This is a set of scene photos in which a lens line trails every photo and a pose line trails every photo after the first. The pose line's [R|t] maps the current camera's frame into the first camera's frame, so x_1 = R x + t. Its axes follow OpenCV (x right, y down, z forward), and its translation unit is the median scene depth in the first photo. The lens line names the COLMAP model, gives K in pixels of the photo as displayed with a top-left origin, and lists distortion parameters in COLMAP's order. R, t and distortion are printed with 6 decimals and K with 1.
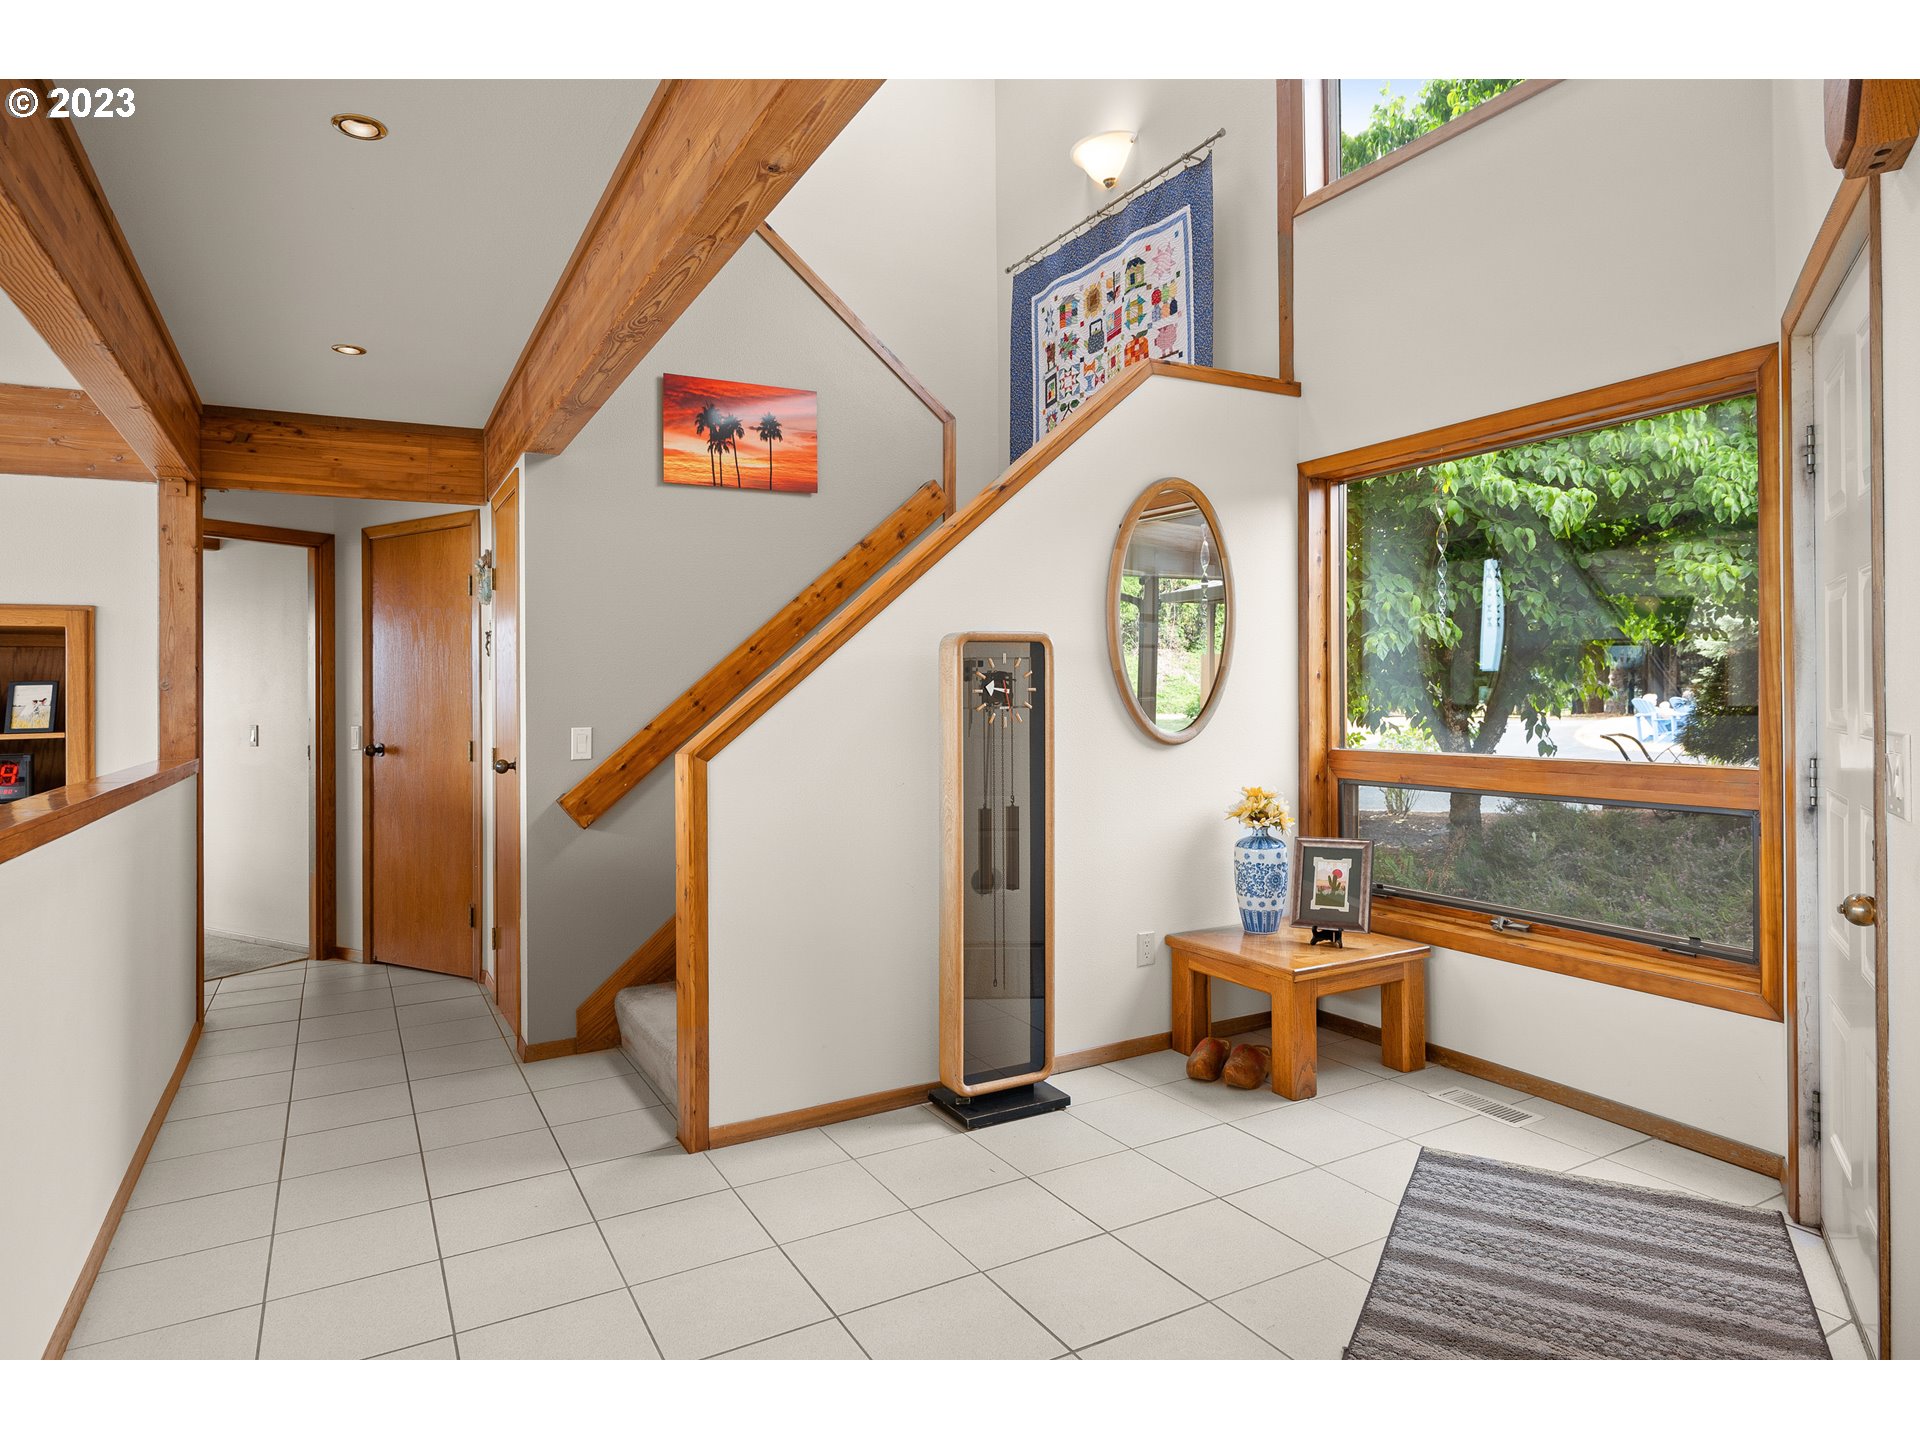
lens RADIAL K [[1068.2, 0, 935.0], [0, 1068.2, 698.4], [0, 0, 1]] dist [0.000328, 0.002021]
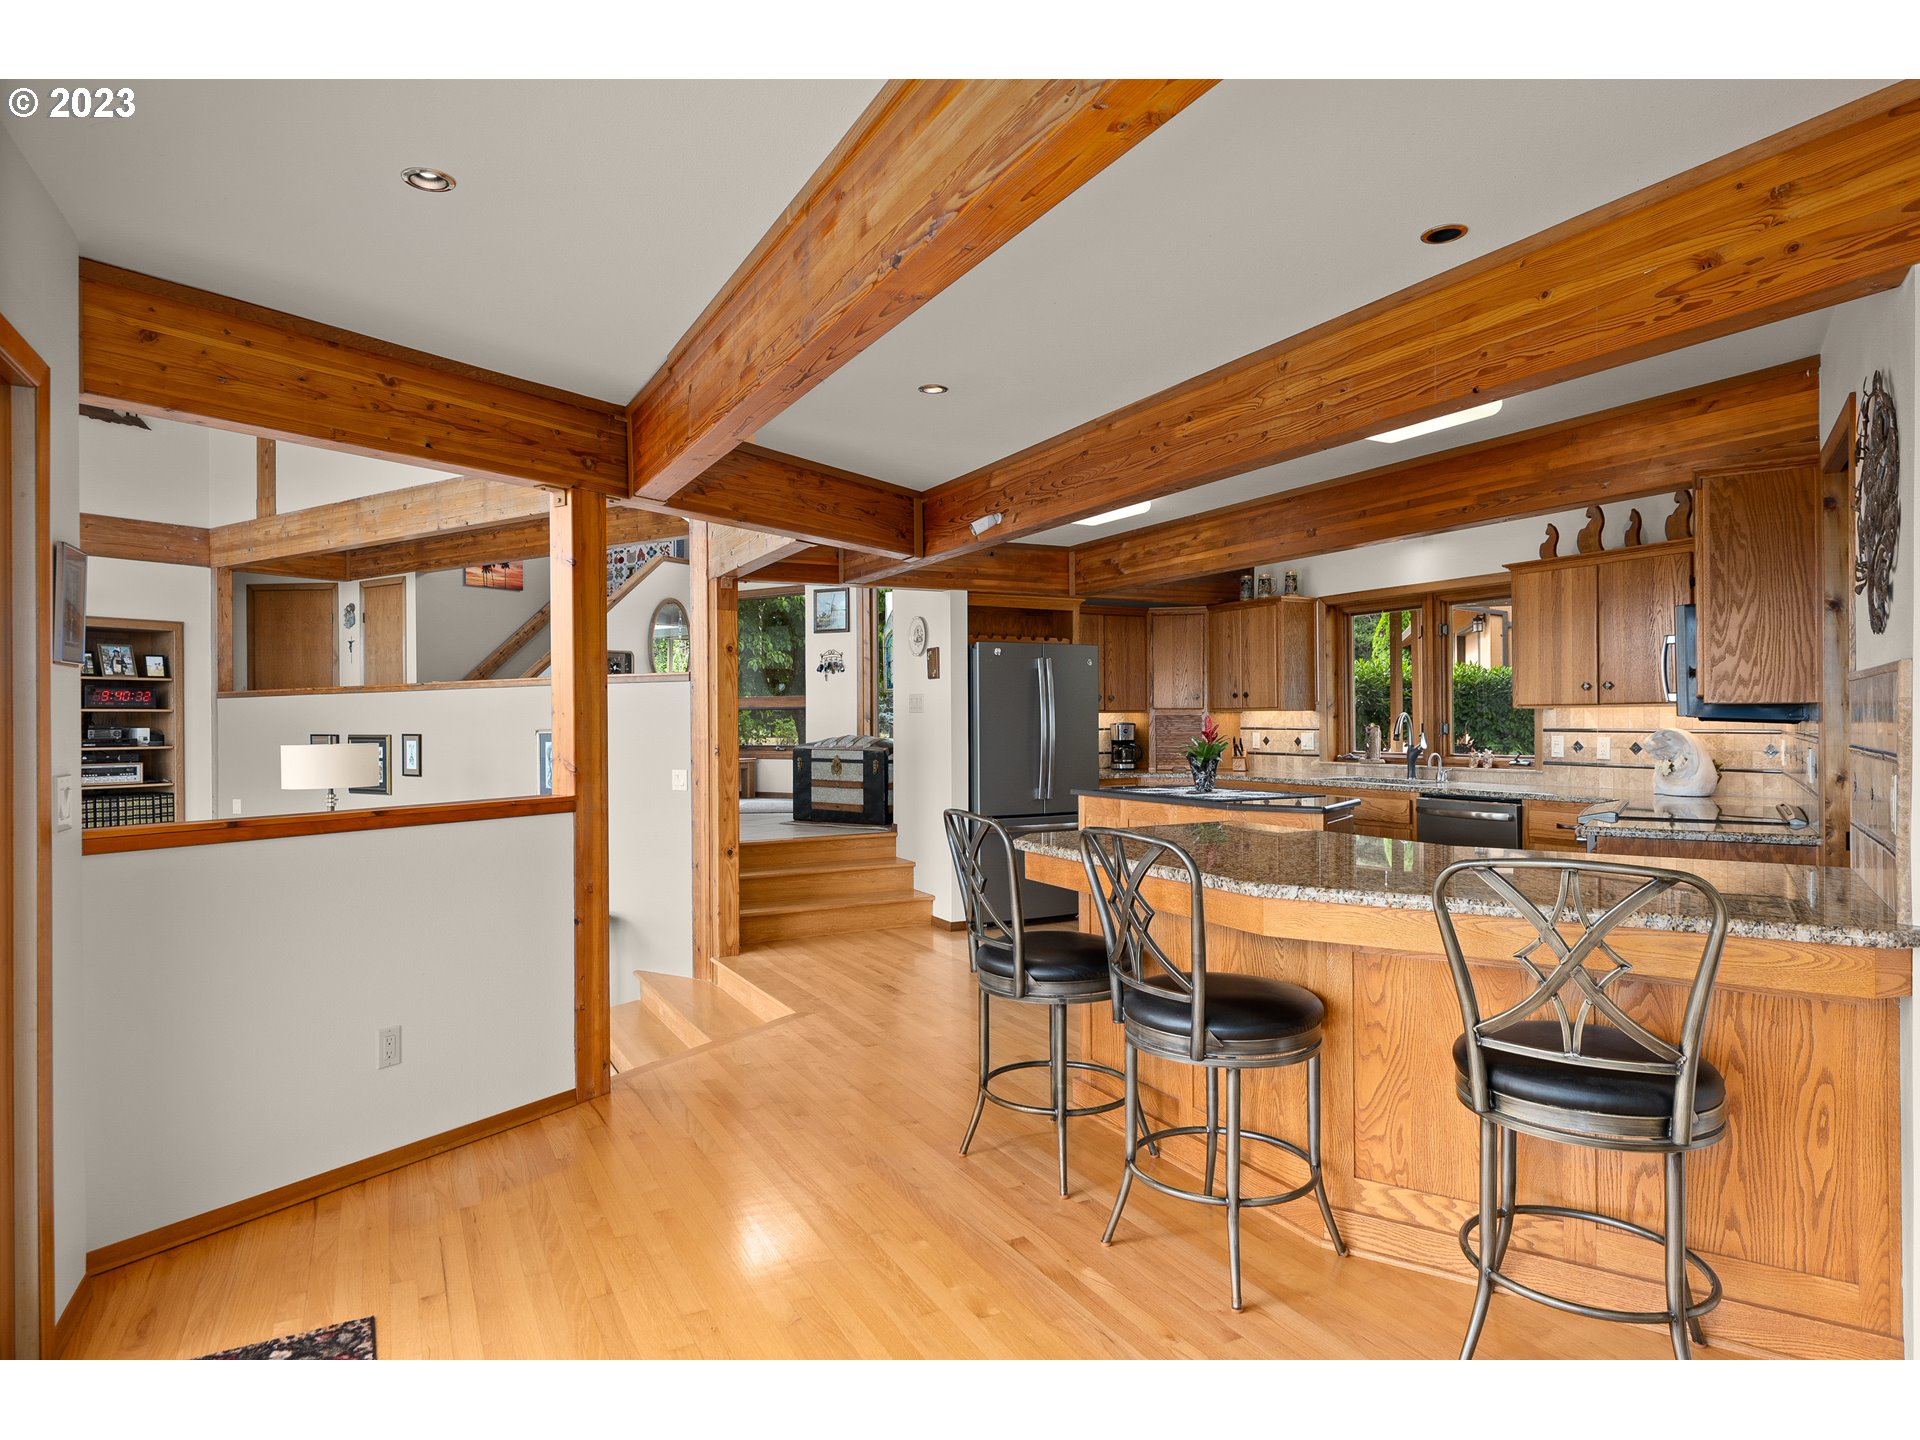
lens RADIAL K [[1007.3, 0, 960.0], [0, 1007.3, 720.0], [0, 0, 1]] dist [0.001896, 0.001542]
pose [[0.856745, 0.005273, 0.515714, -0.480823], [-0.001845, 0.999973, -0.007159, 0.128000], [-0.515738, 0.005182, 0.856731, -1.617474]]
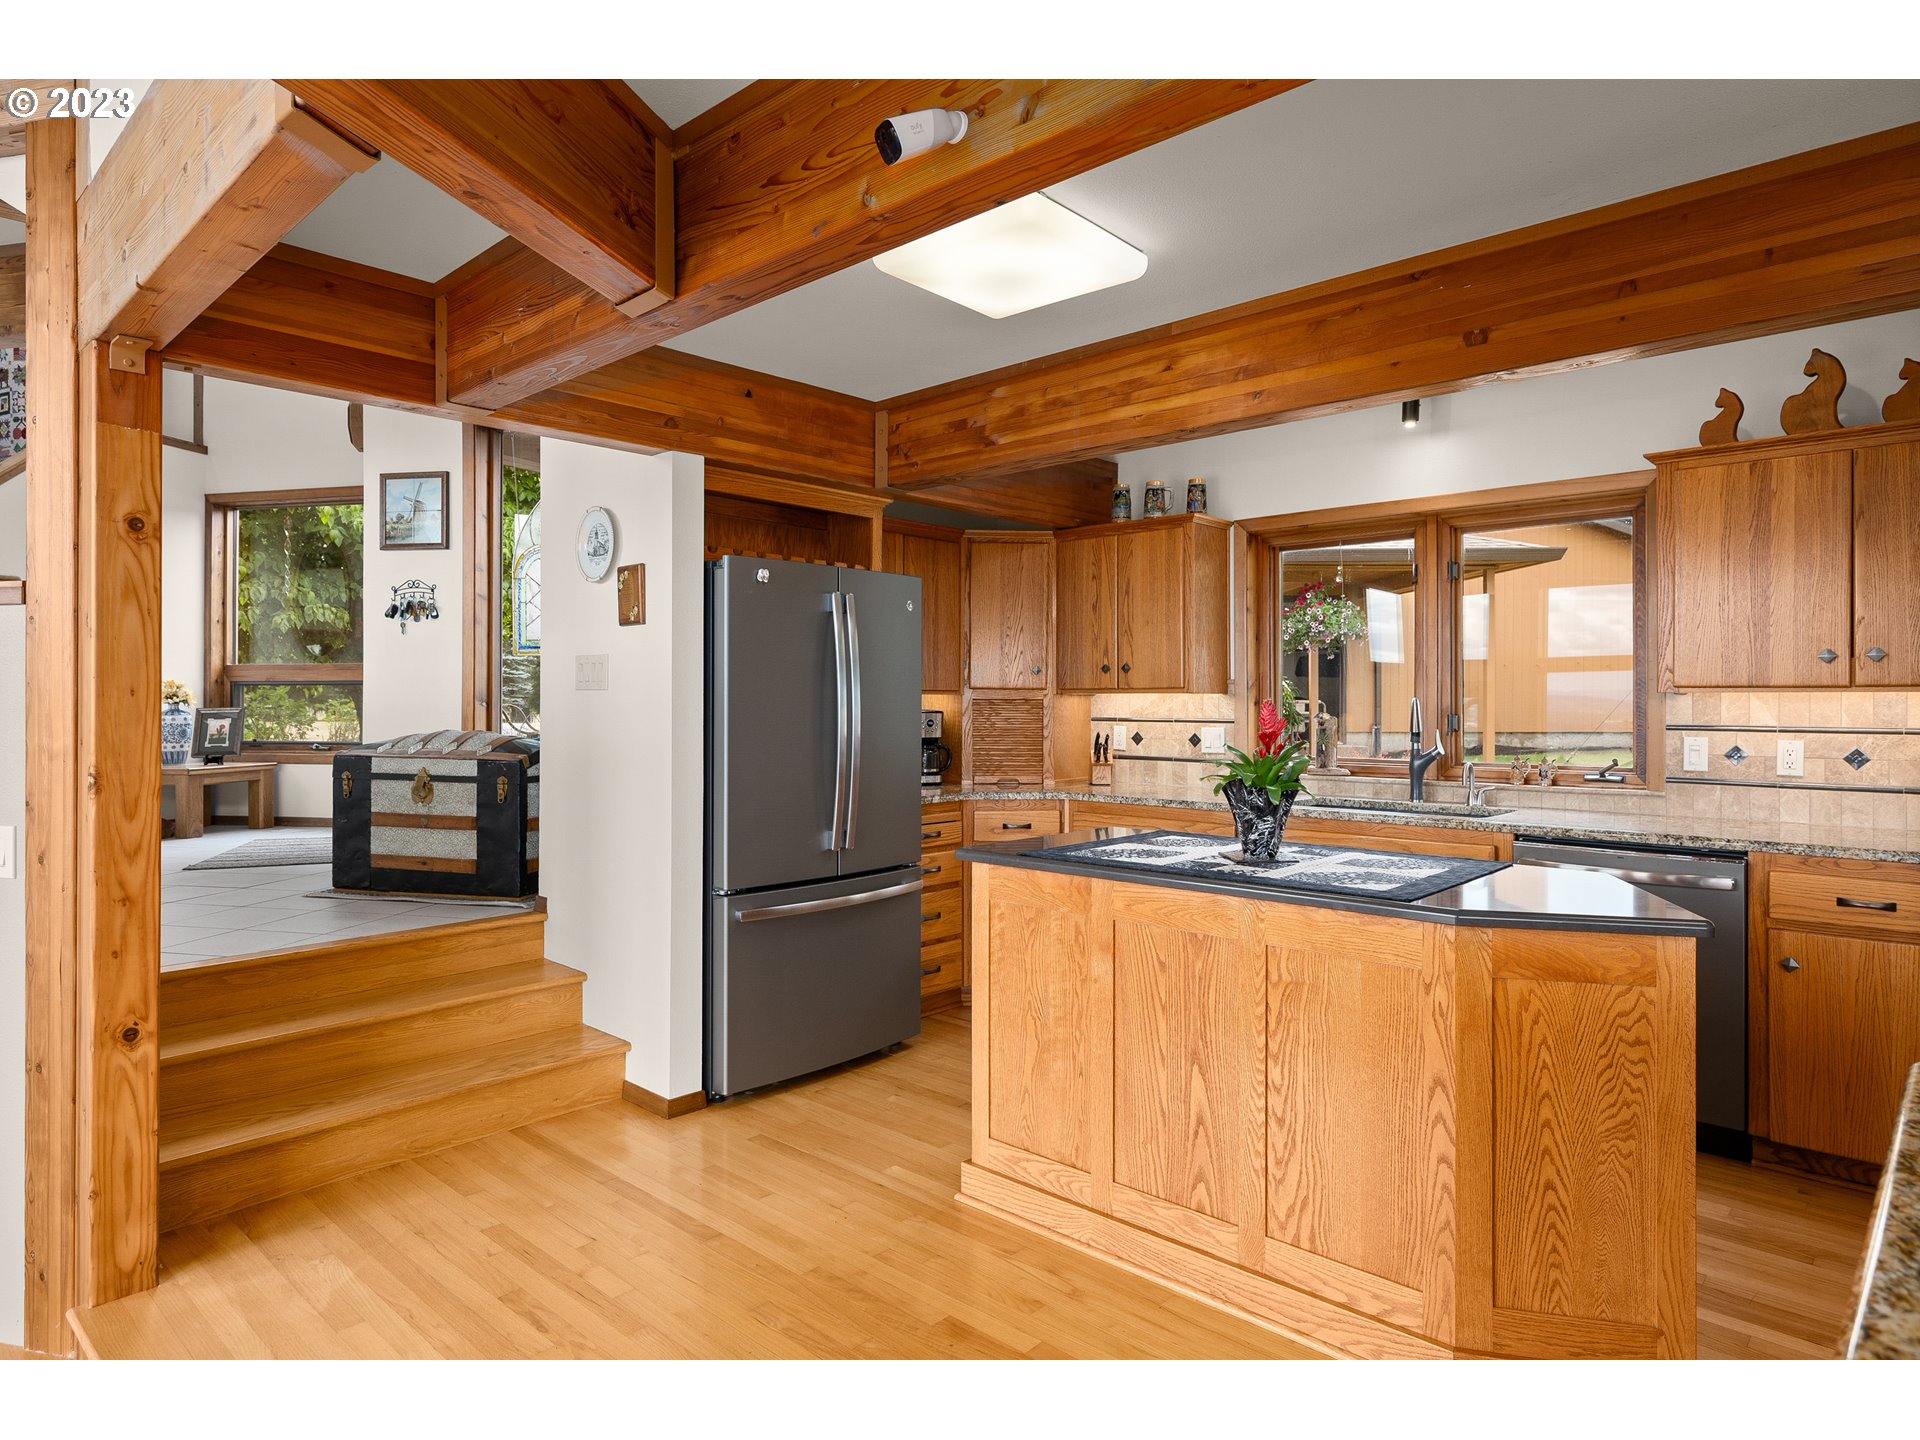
lens RADIAL K [[1068.2, 0, 935.0], [0, 1068.2, 698.4], [0, 0, 1]] dist [0.000328, 0.002021]
pose [[0.643345, 0.013788, 0.765452, -0.216126], [-0.006236, 0.999899, -0.012770, 0.121743], [-0.765551, 0.003443, 0.643366, -1.009676]]
